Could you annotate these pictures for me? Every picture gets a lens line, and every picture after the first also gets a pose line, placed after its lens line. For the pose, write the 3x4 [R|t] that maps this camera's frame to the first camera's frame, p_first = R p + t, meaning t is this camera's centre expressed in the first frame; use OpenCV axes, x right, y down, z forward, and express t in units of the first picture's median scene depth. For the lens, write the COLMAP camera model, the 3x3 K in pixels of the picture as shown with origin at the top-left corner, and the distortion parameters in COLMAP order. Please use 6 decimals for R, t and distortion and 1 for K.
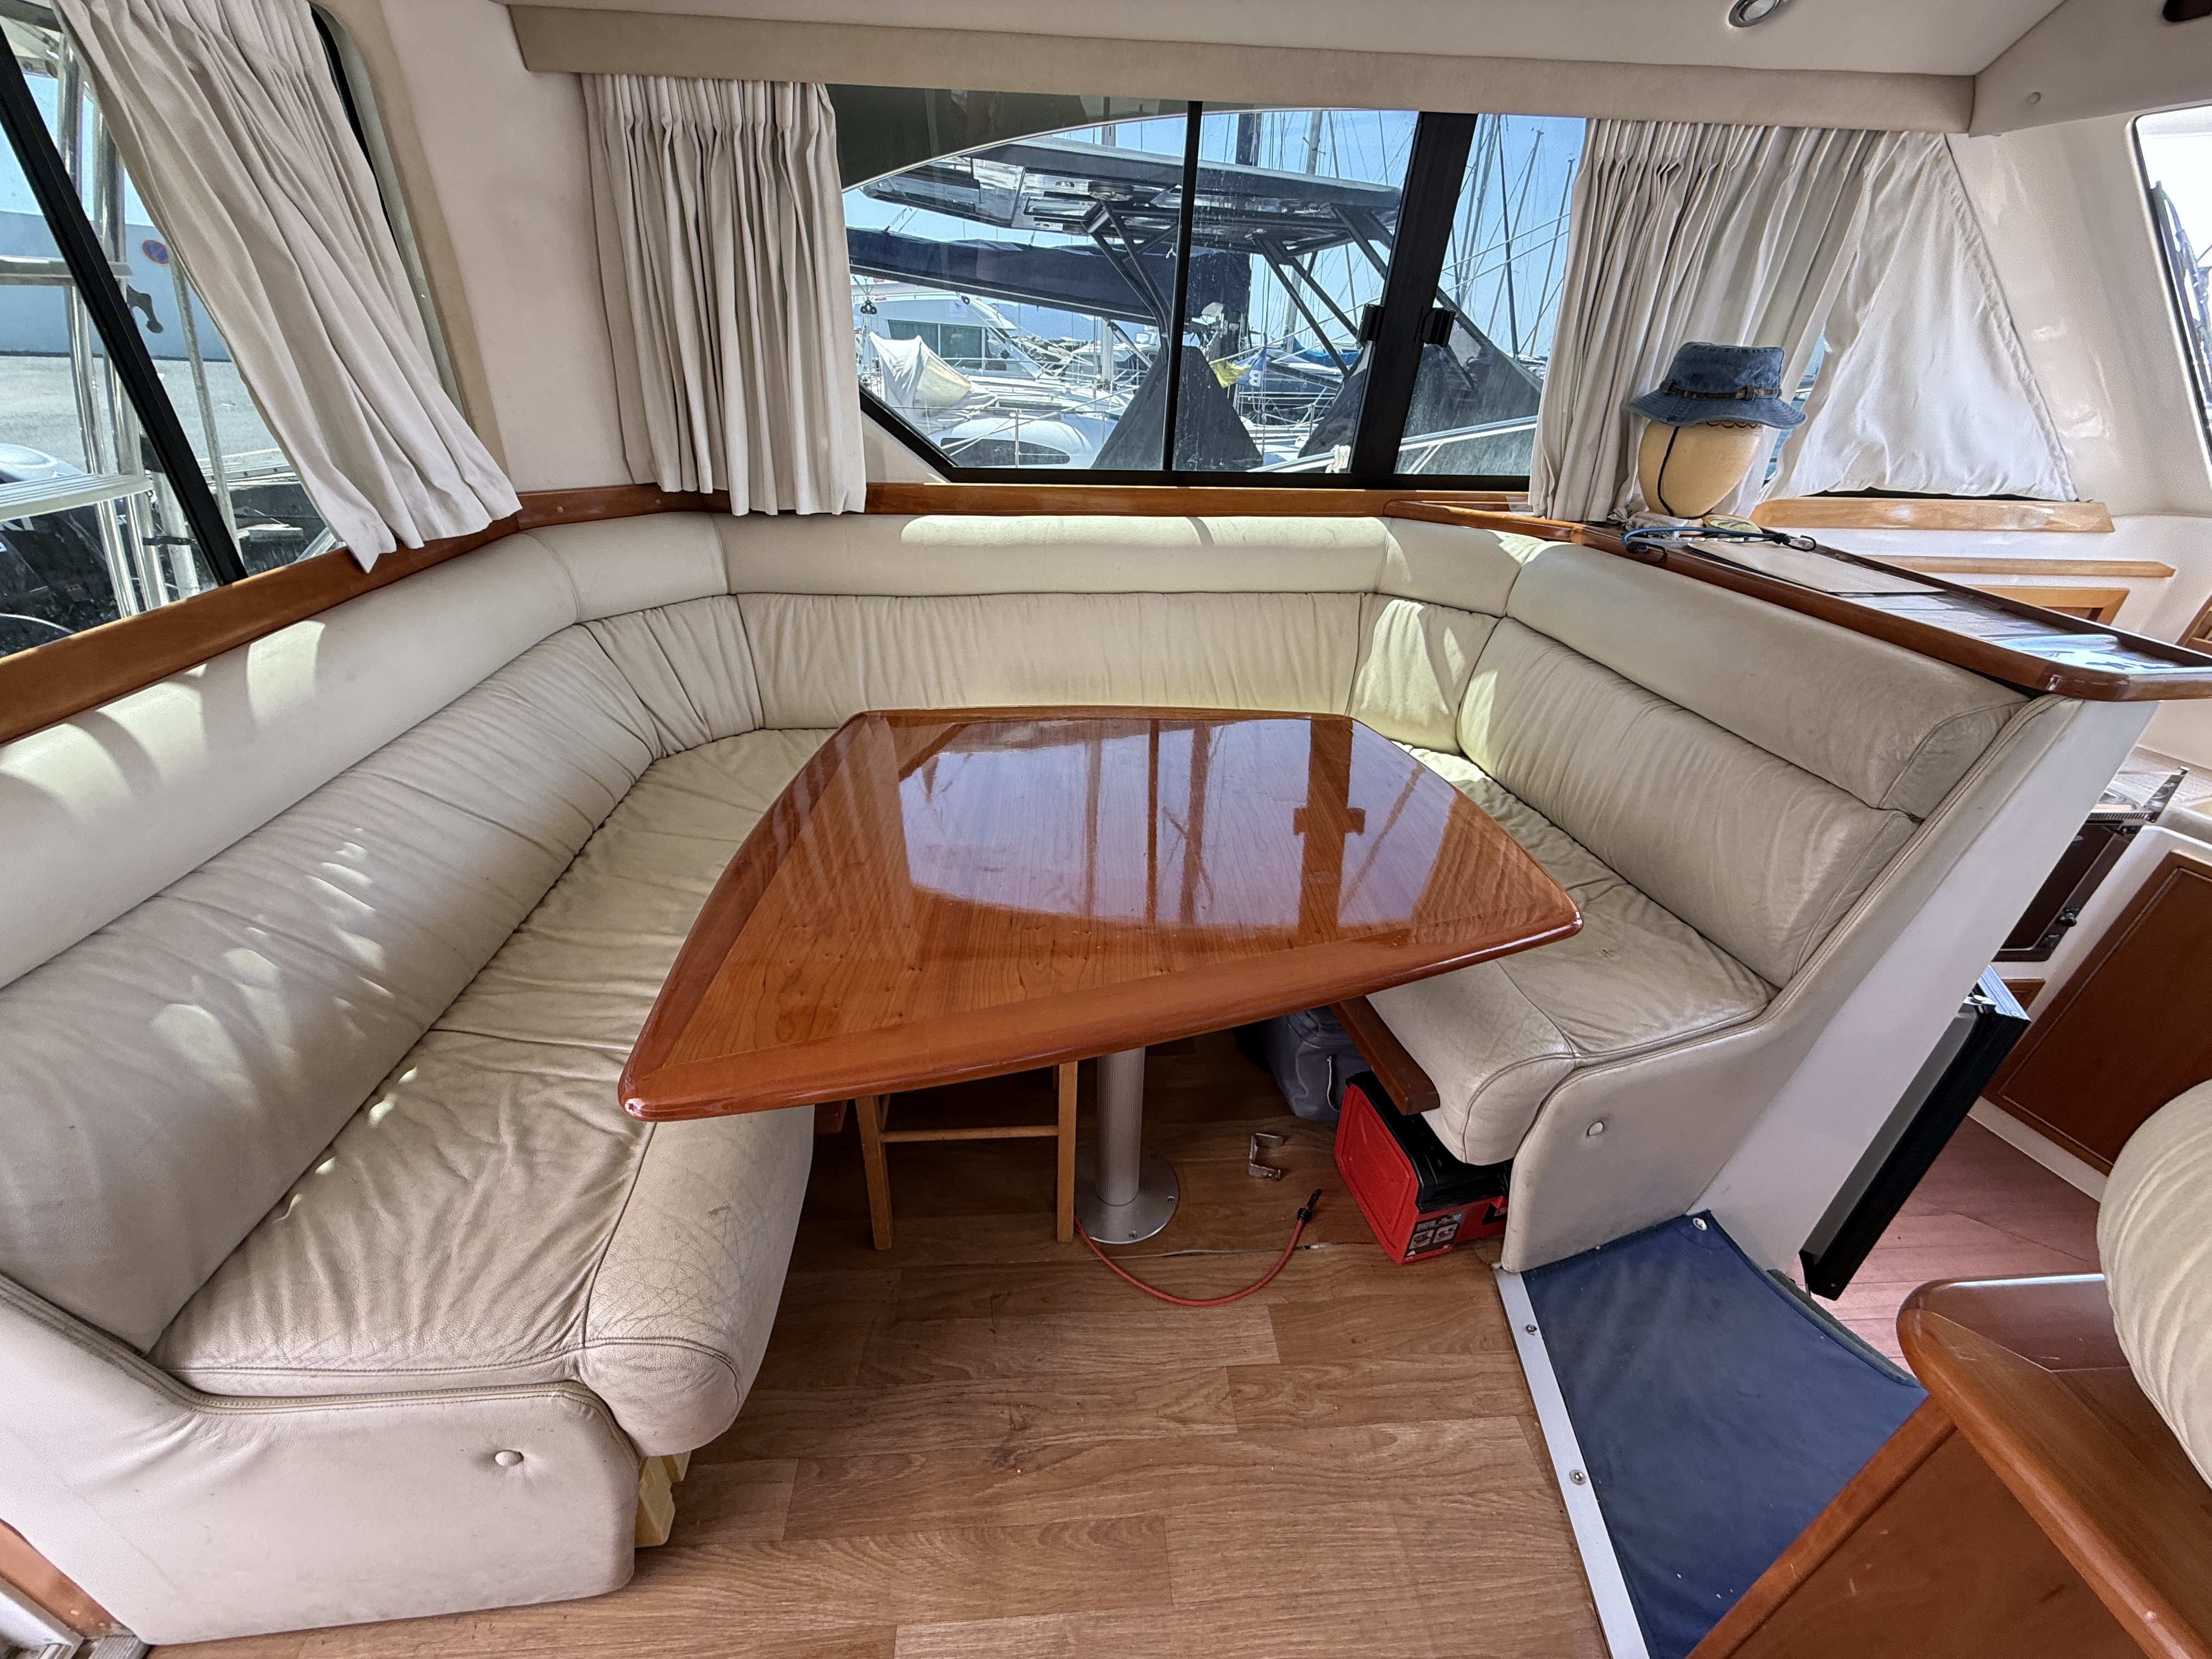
lens RADIAL K [[877.4, 0, 1097.1], [0, 877.4, 835.9], [0, 0, 1]] dist [-0.001070, 0.000033]
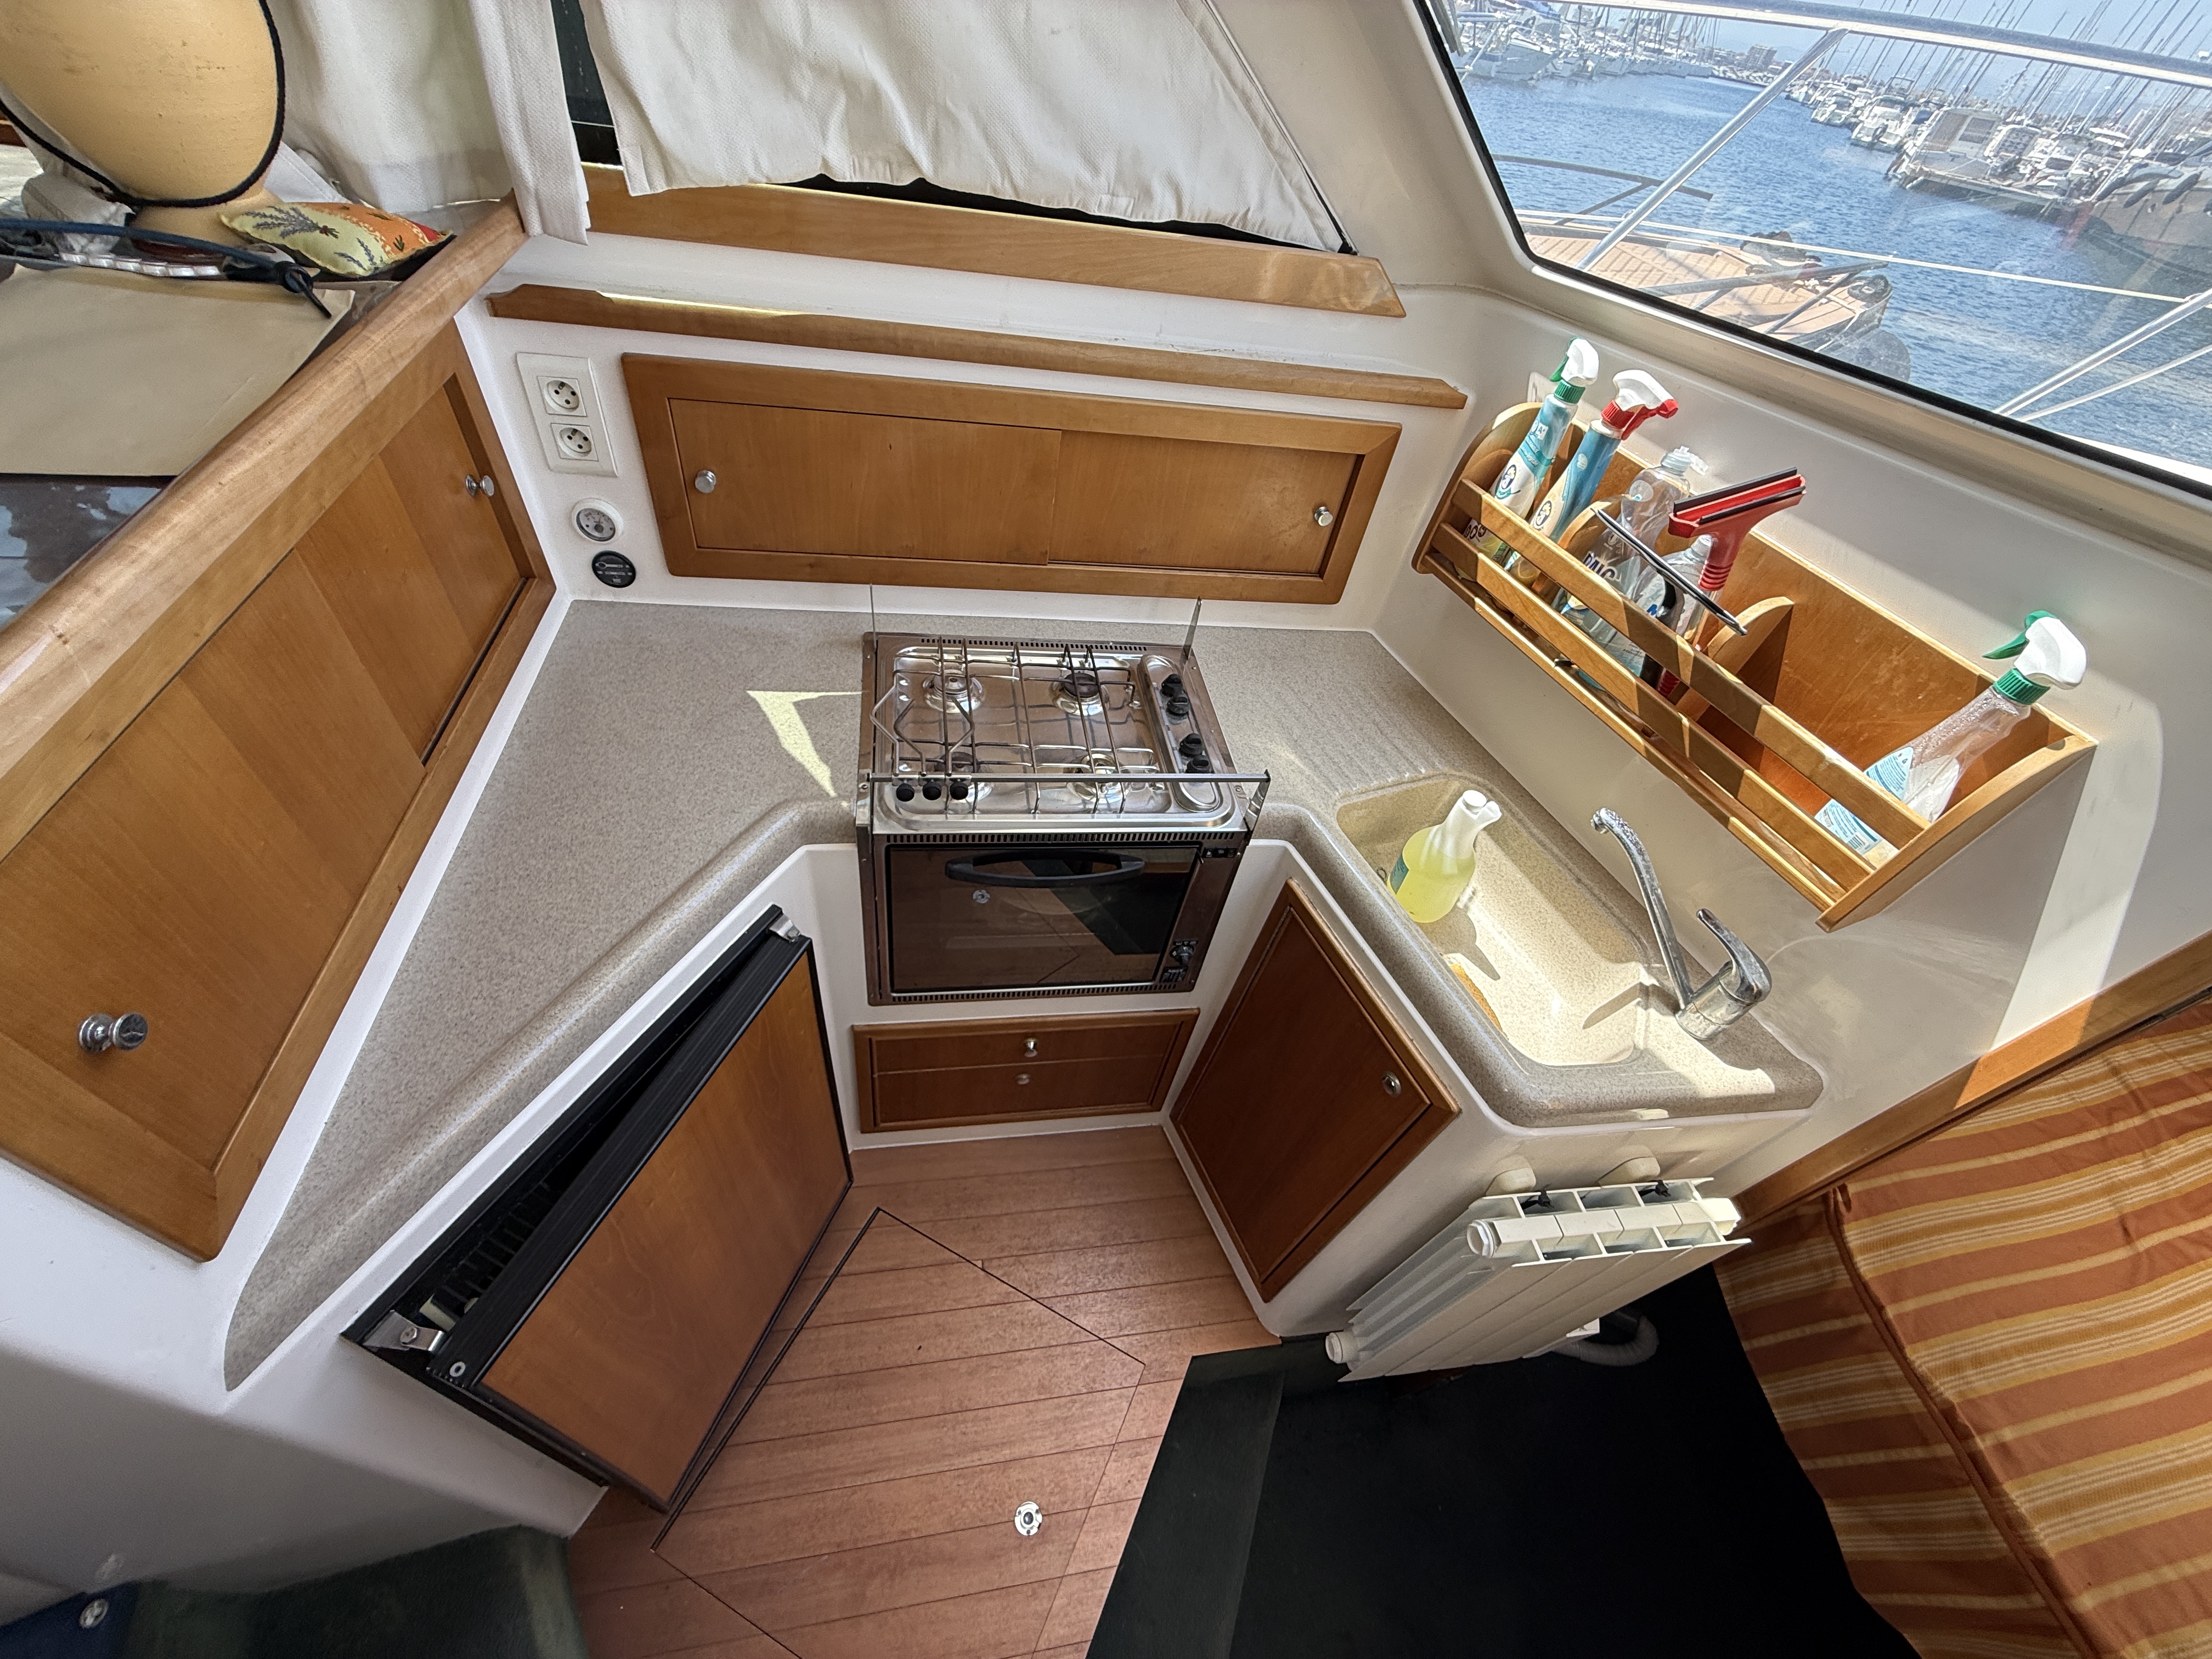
lens RADIAL K [[884.4, 0, 1098.7], [0, 884.4, 836.3], [0, 0, 1]] dist [-0.000345, 0.000458]
pose [[0.990481, 0.010725, 0.137230, 1.130361], [-0.050473, 0.955818, 0.289593, -0.224247], [-0.128061, -0.293763, 0.947261, 0.459226]]
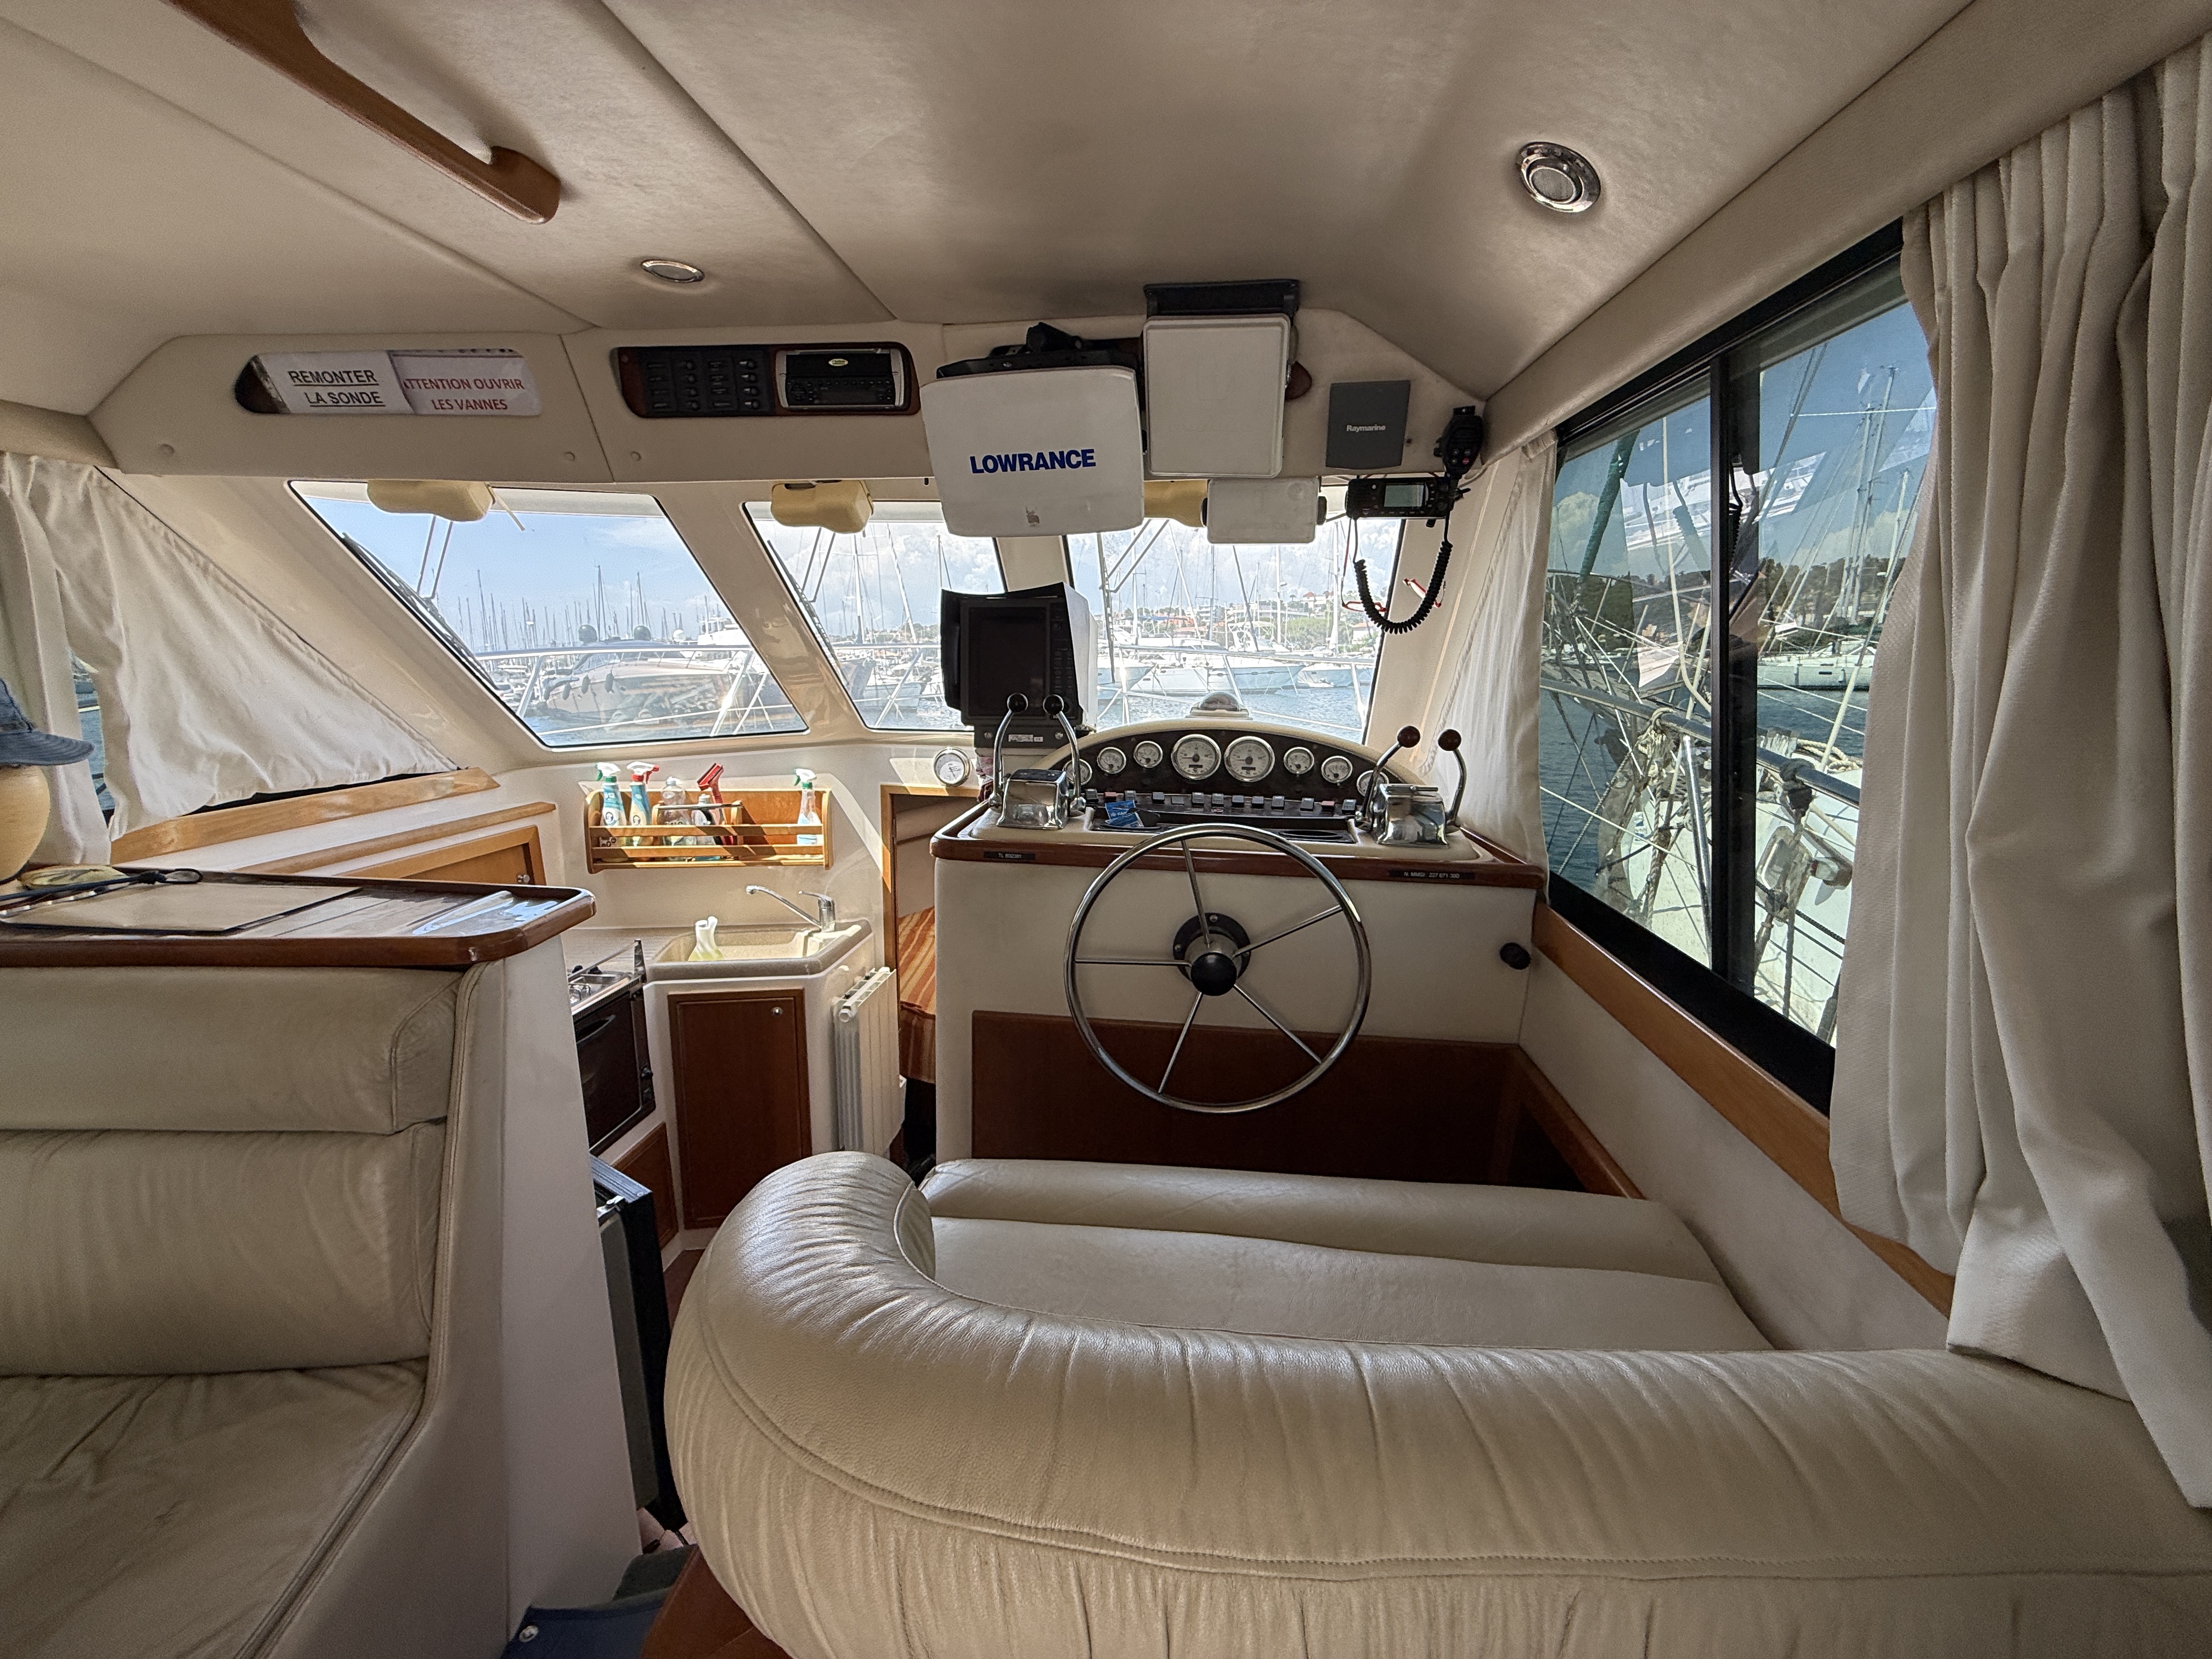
lens RADIAL K [[877.4, 0, 1097.1], [0, 877.4, 835.9], [0, 0, 1]] dist [-0.001070, 0.000033]
pose [[0.172717, -0.231666, 0.957340, 0.150994], [0.489204, 0.863768, 0.120764, -0.036033], [-0.854897, 0.447477, 0.262519, -0.001546]]
